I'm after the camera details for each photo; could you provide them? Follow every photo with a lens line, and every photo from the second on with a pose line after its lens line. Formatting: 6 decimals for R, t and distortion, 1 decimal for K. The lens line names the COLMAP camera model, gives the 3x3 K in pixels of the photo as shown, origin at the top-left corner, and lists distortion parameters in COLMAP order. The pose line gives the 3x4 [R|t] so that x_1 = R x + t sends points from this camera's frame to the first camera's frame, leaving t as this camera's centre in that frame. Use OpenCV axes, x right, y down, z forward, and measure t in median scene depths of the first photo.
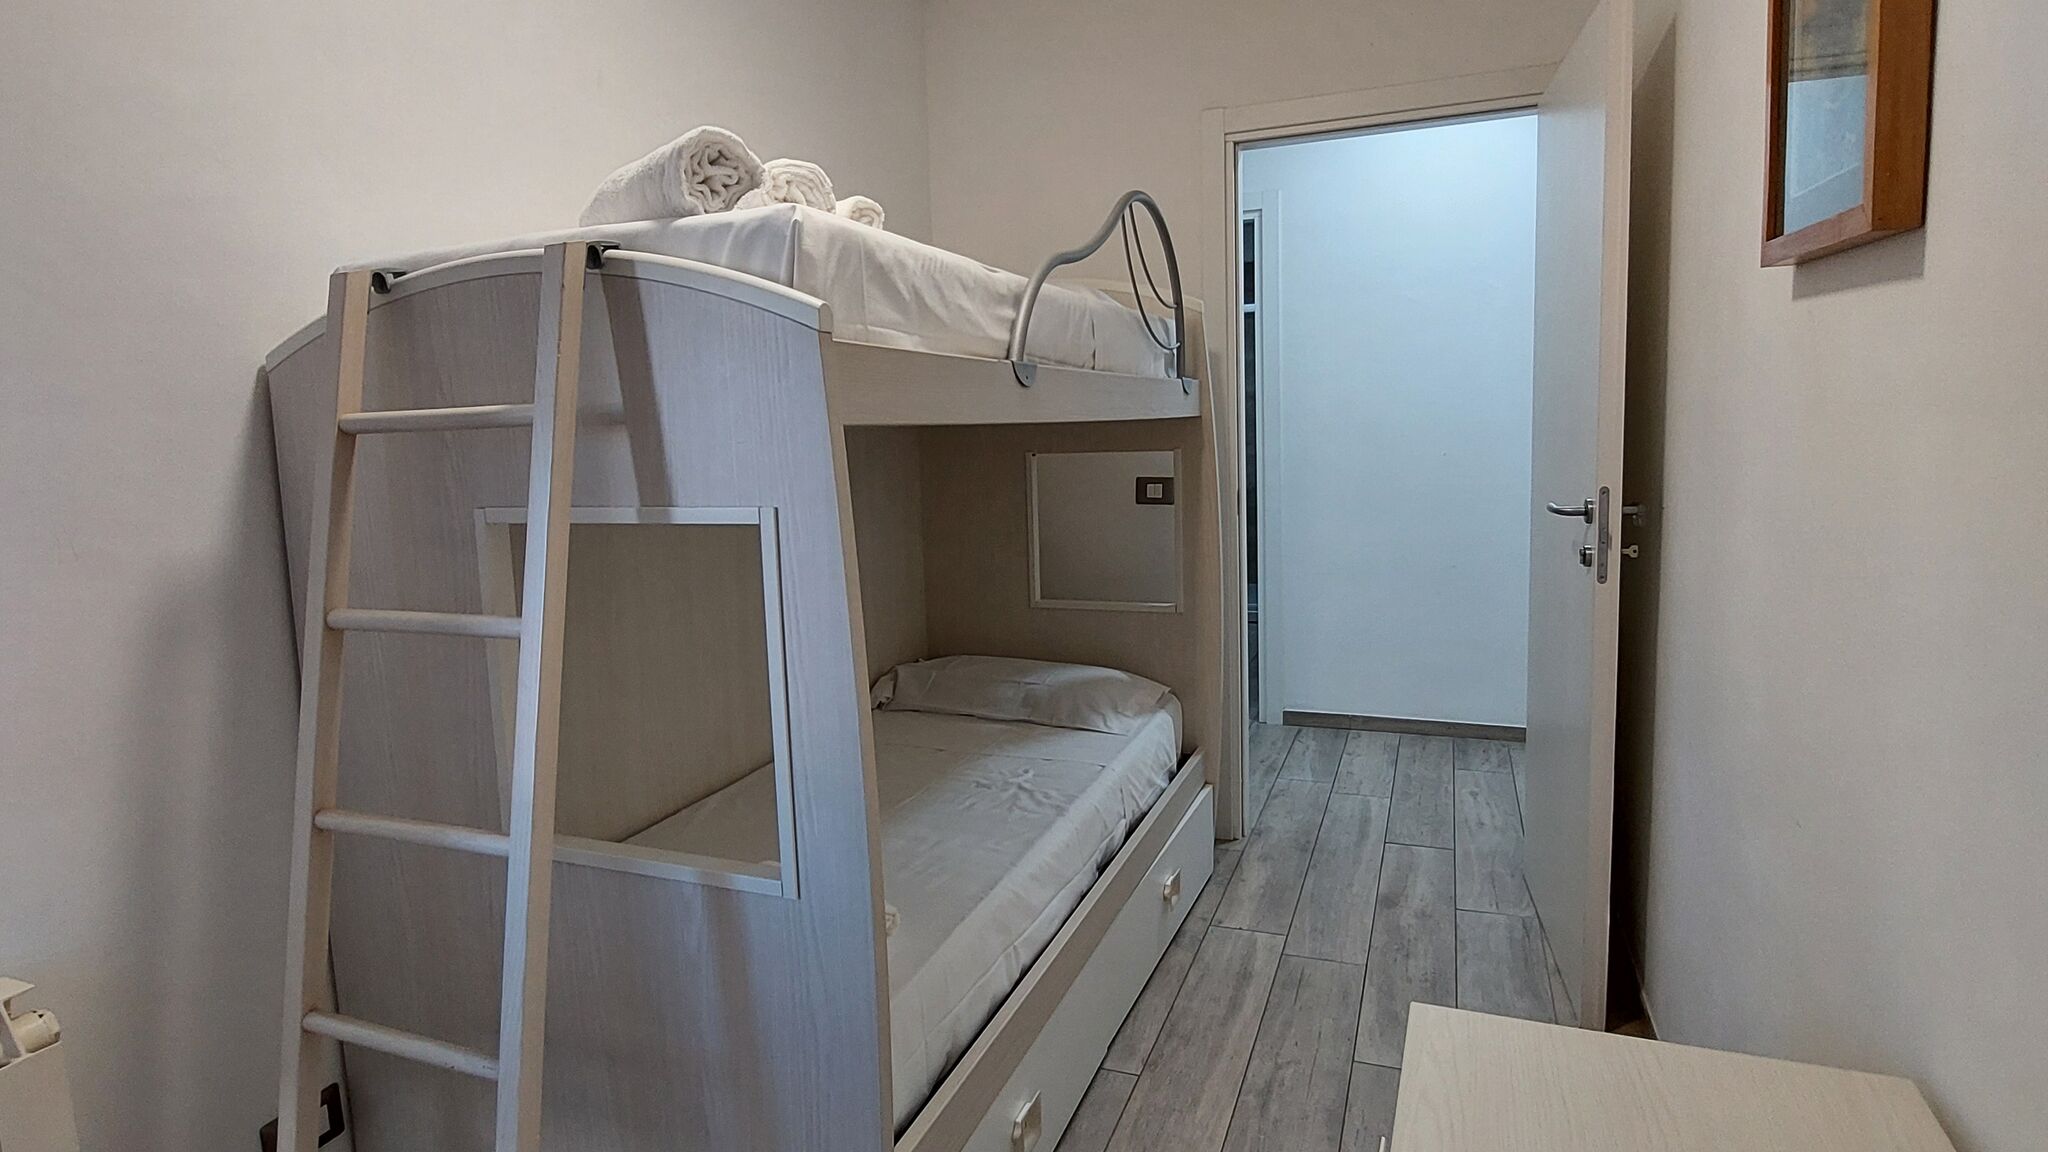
lens RADIAL K [[1106.4, 0, 1022.6], [0, 1106.4, 570.2], [0, 0, 1]] dist [-0.004669, -0.000599]
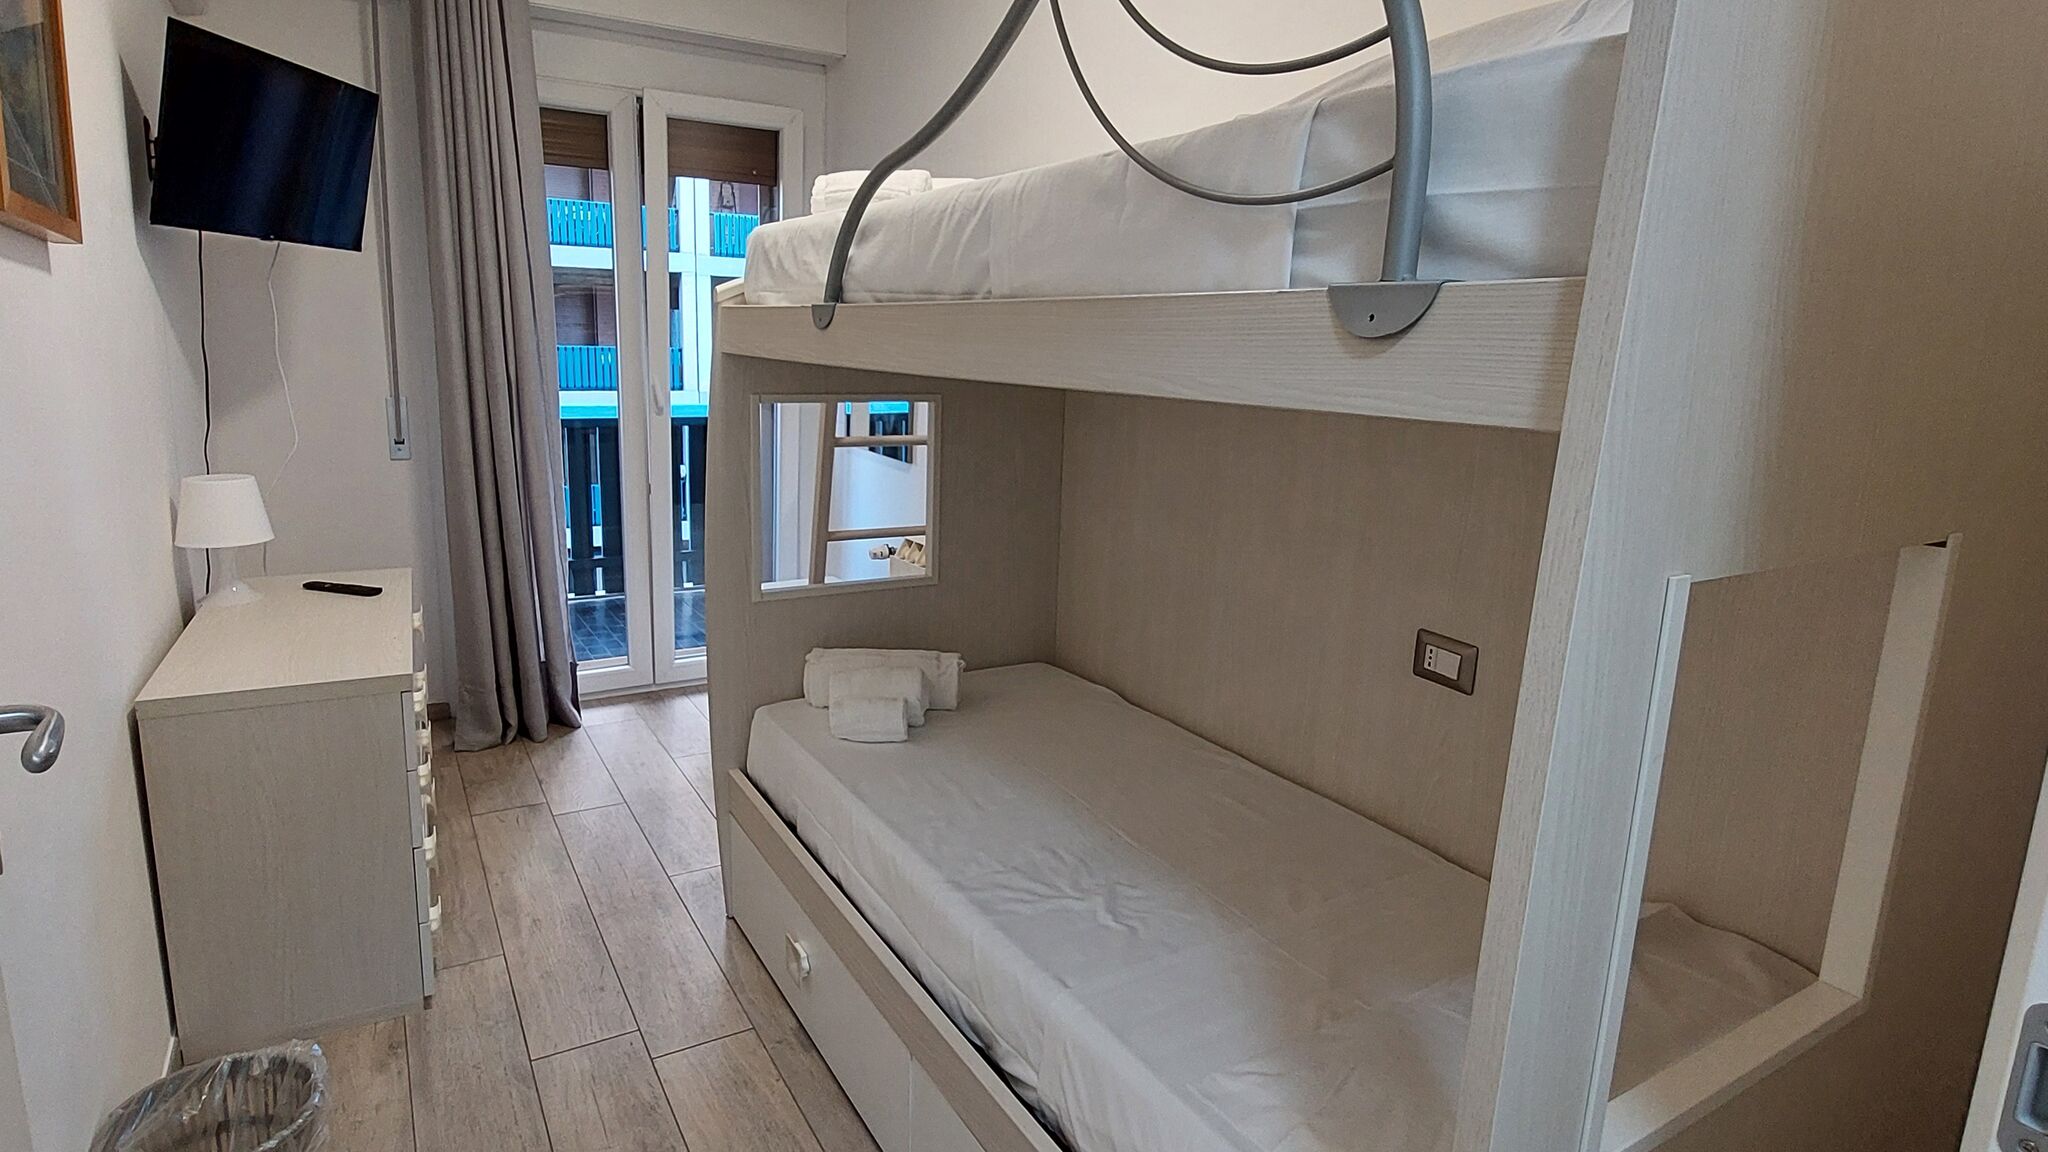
lens RADIAL K [[1106.4, 0, 1028.2], [0, 1106.4, 566.5], [0, 0, 1]] dist [-0.004669, -0.000599]
pose [[-0.614551, 0.174510, -0.769333, 0.605673], [-0.116744, 0.944369, 0.307470, -0.253008], [0.780191, 0.278771, -0.559990, 1.526405]]
